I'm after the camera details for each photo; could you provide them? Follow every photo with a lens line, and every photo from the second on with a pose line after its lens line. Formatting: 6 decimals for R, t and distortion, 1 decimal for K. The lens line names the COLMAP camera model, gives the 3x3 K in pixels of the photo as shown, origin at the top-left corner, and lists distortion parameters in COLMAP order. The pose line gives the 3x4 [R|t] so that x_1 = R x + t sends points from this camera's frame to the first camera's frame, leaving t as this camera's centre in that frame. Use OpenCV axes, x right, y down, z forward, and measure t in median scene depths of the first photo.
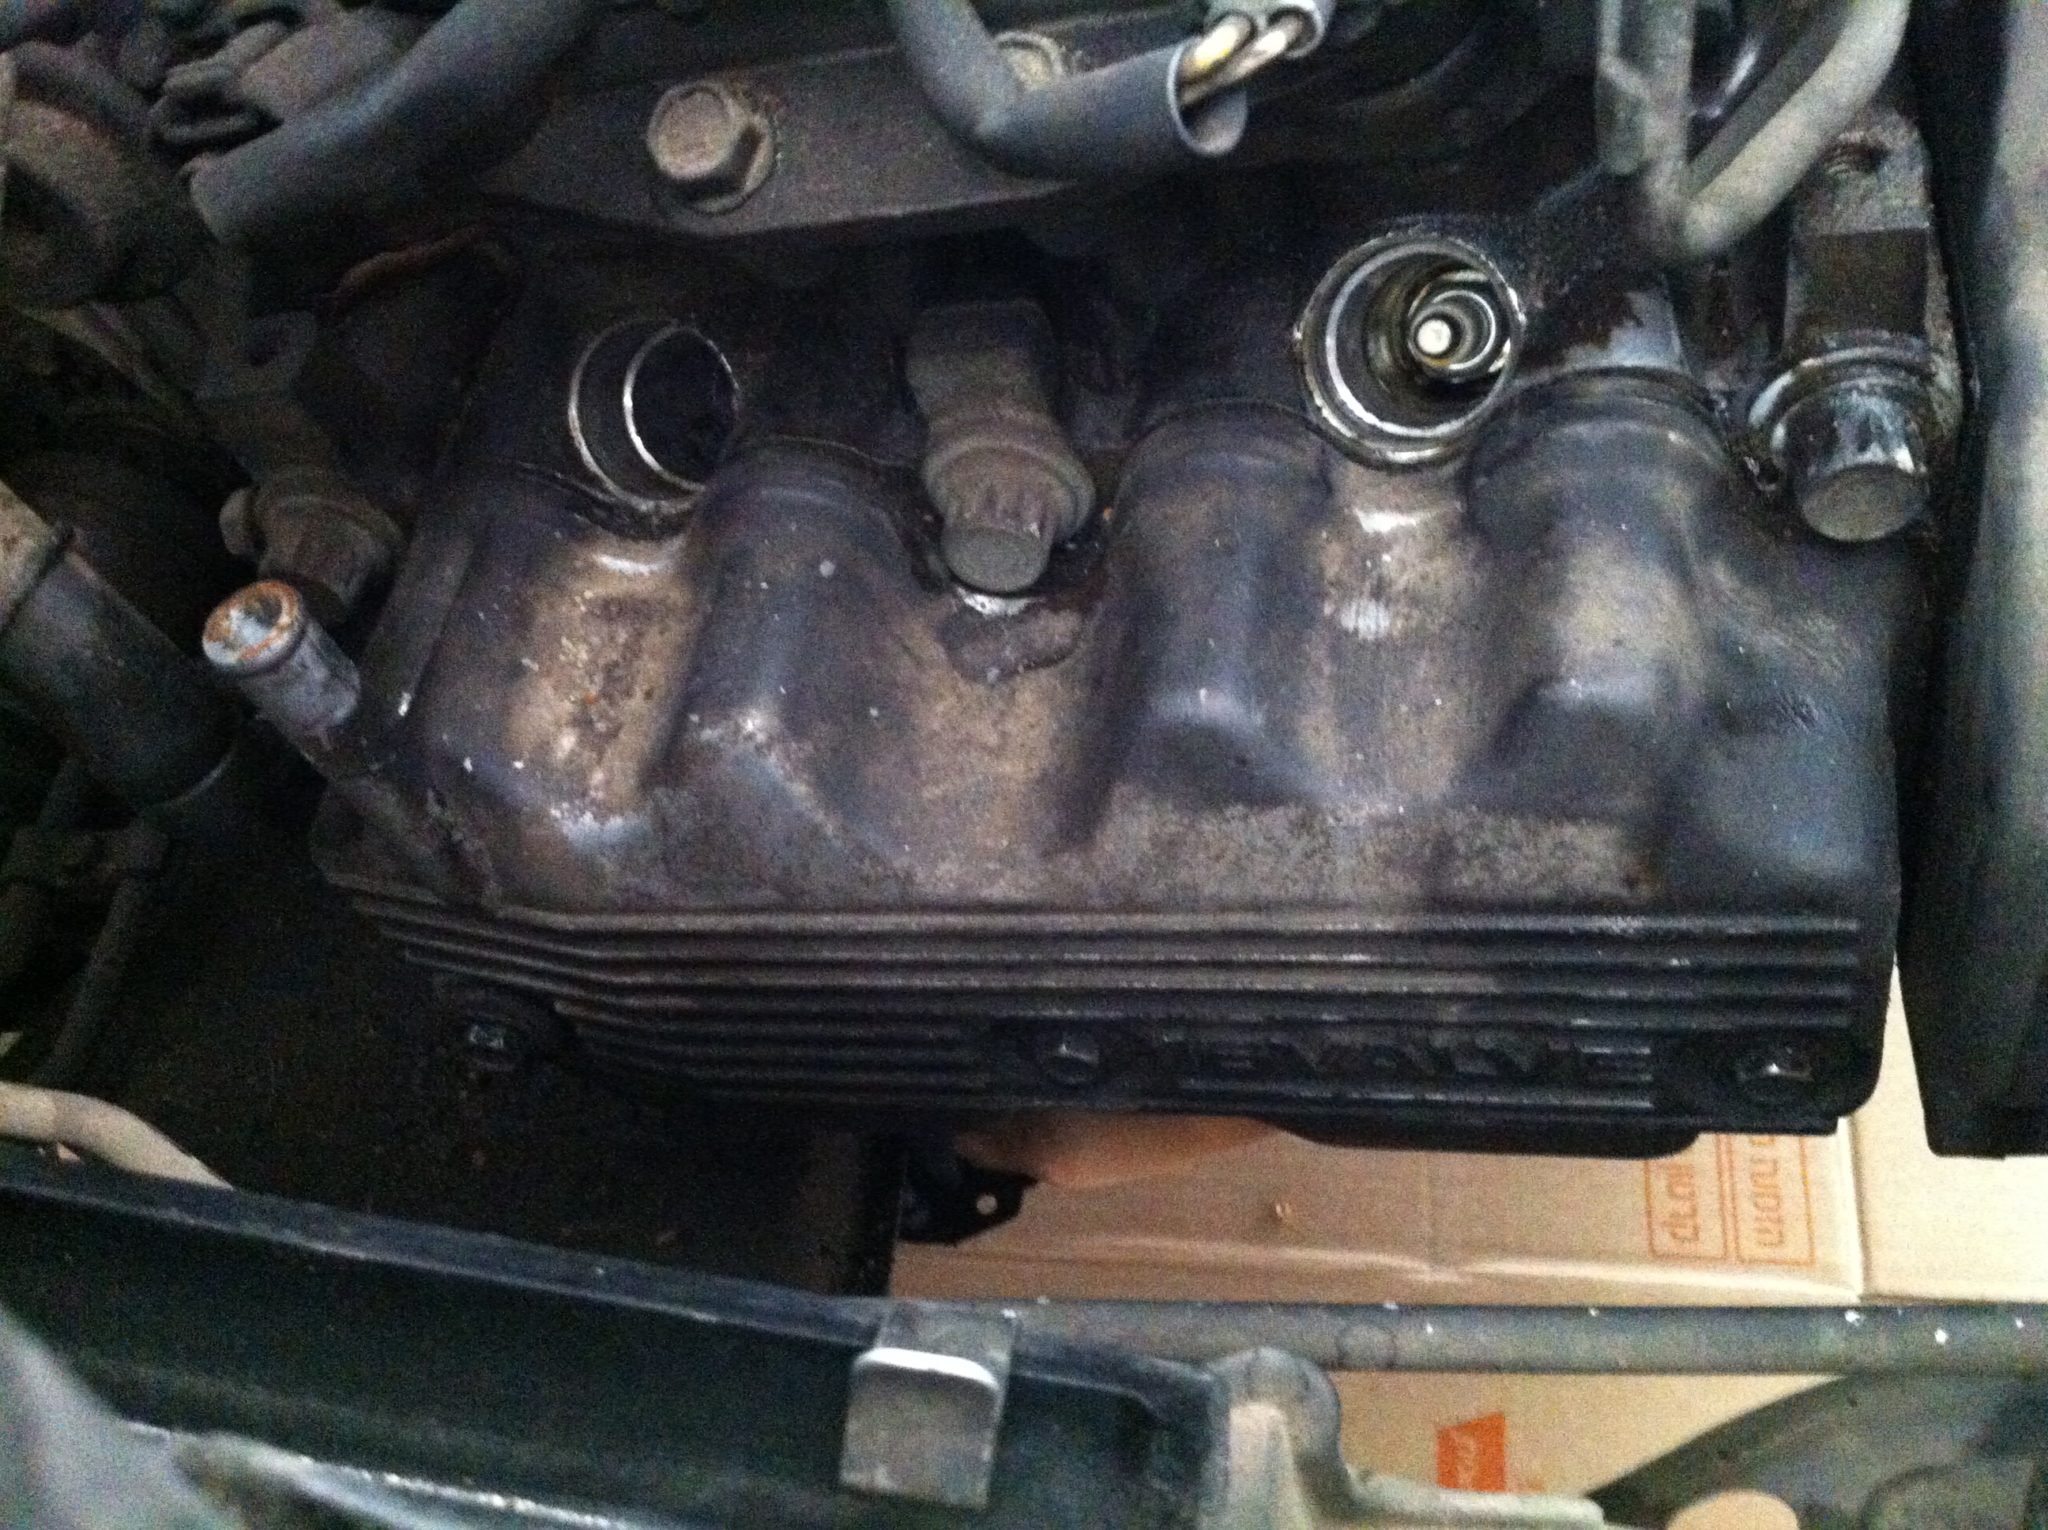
lens RADIAL K [[2071.4, 0, 1024.0], [0, 2071.4, 765.0], [0, 0, 1]] dist [0.093913, -0.450493]
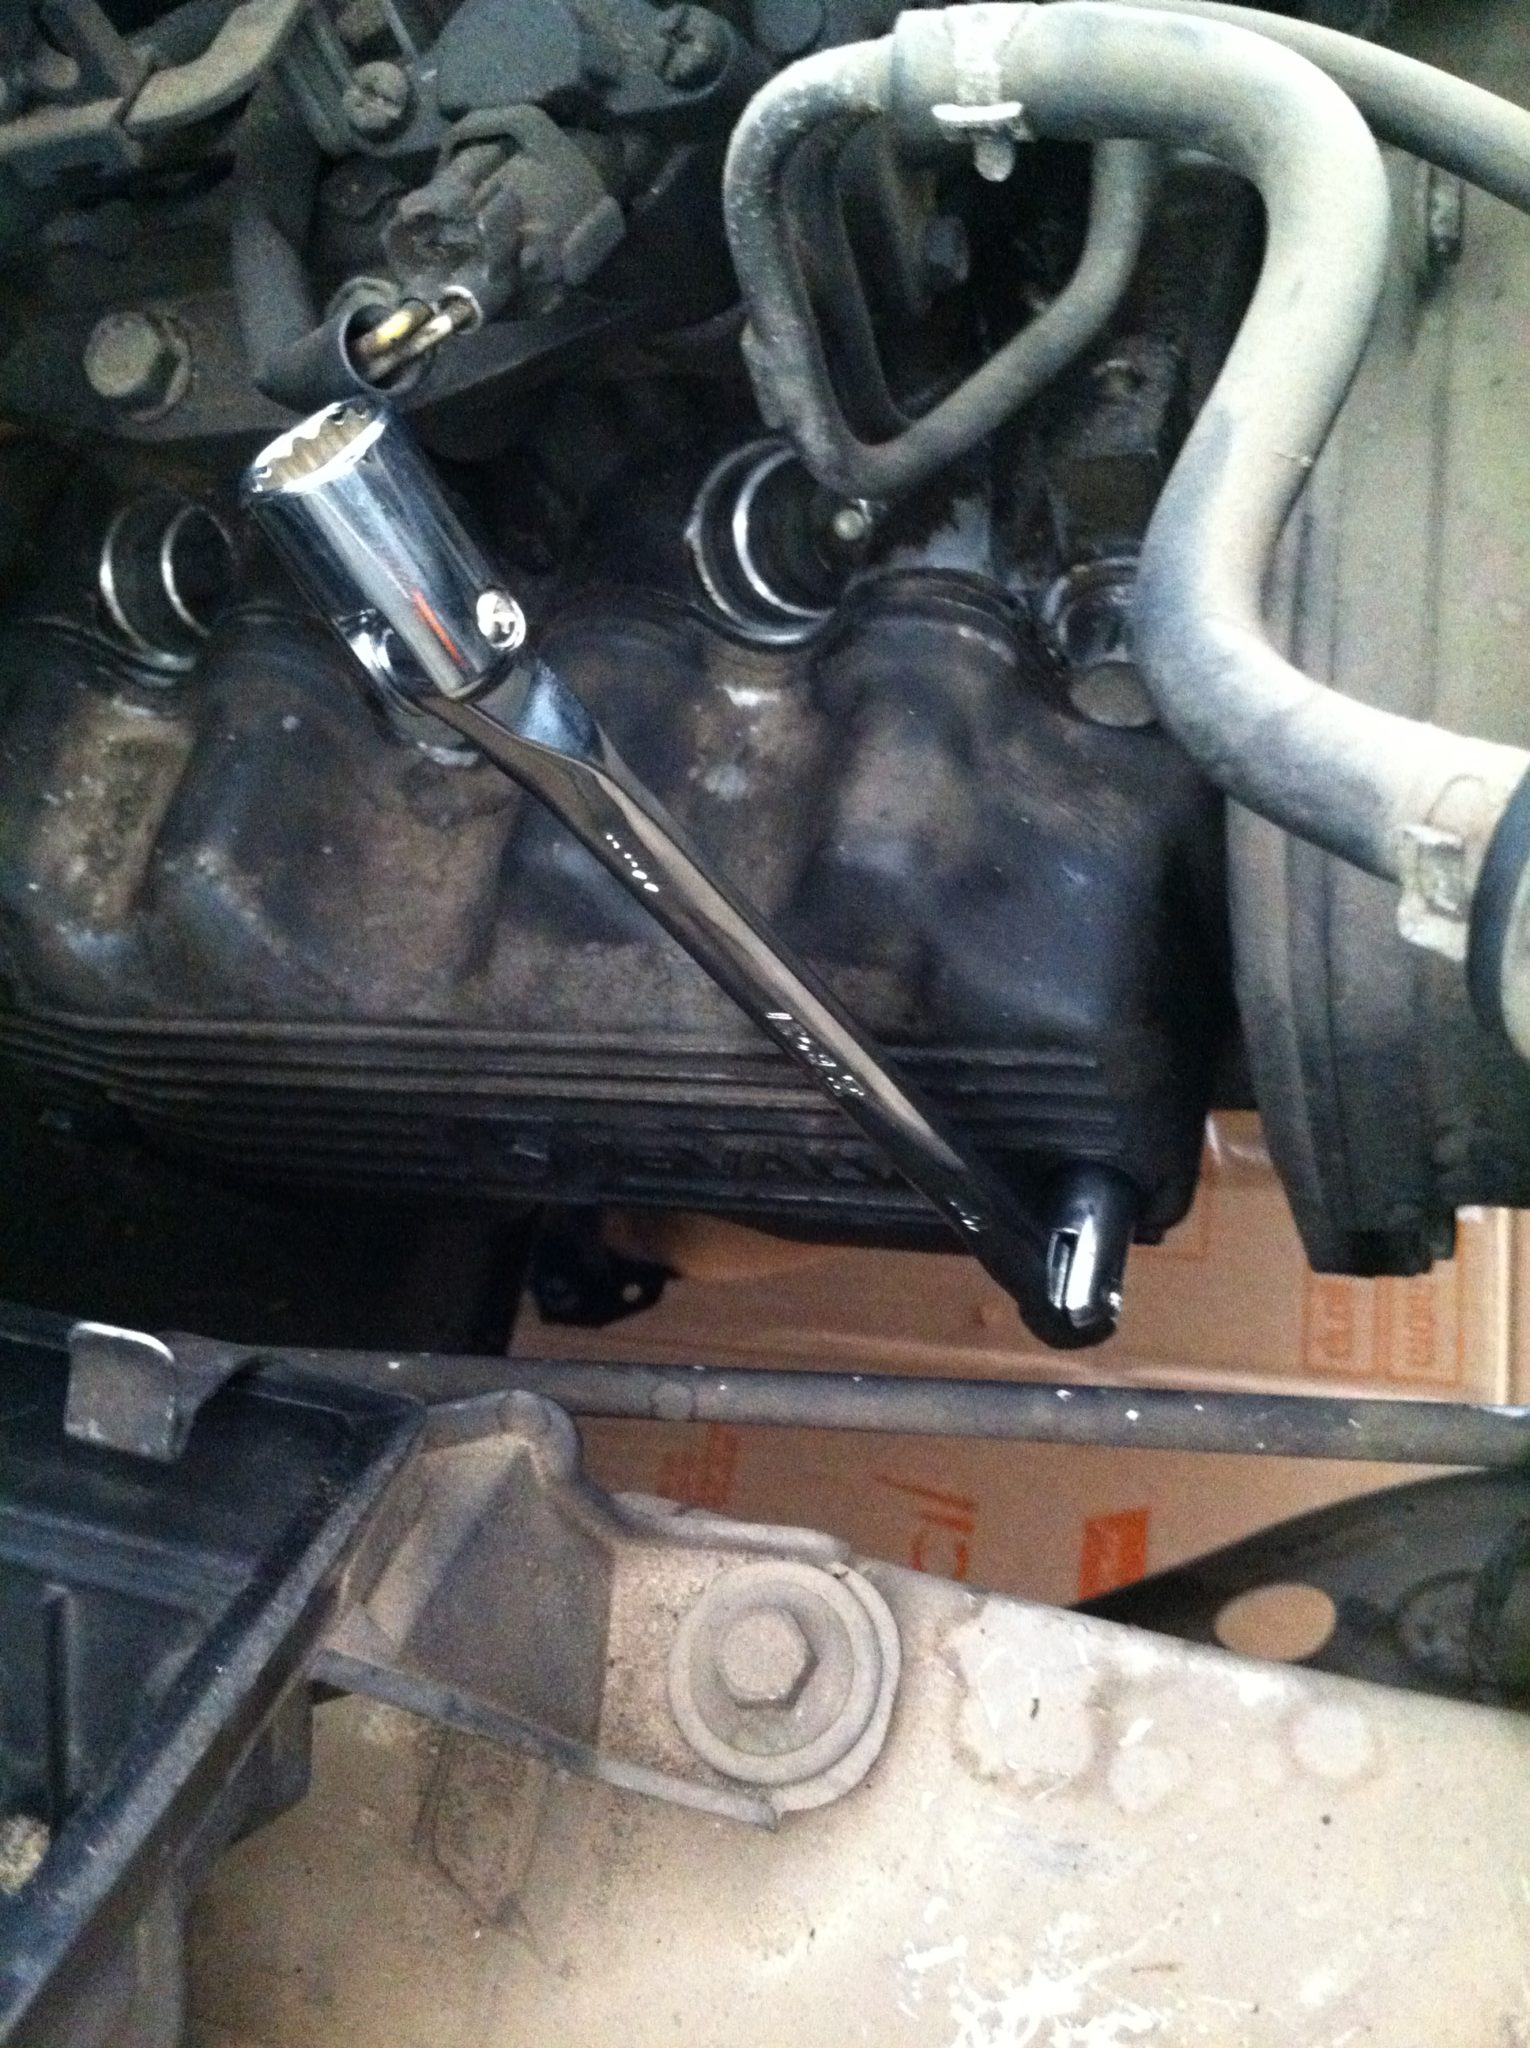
lens RADIAL K [[2071.4, 0, 765.0], [0, 2071.4, 1024.0], [0, 0, 1]] dist [0.093913, -0.450493]
pose [[0.997843, 0.031803, -0.057433, 0.244960], [-0.027594, 0.996976, 0.072649, -0.020166], [0.059569, -0.070908, 0.995703, -0.146098]]
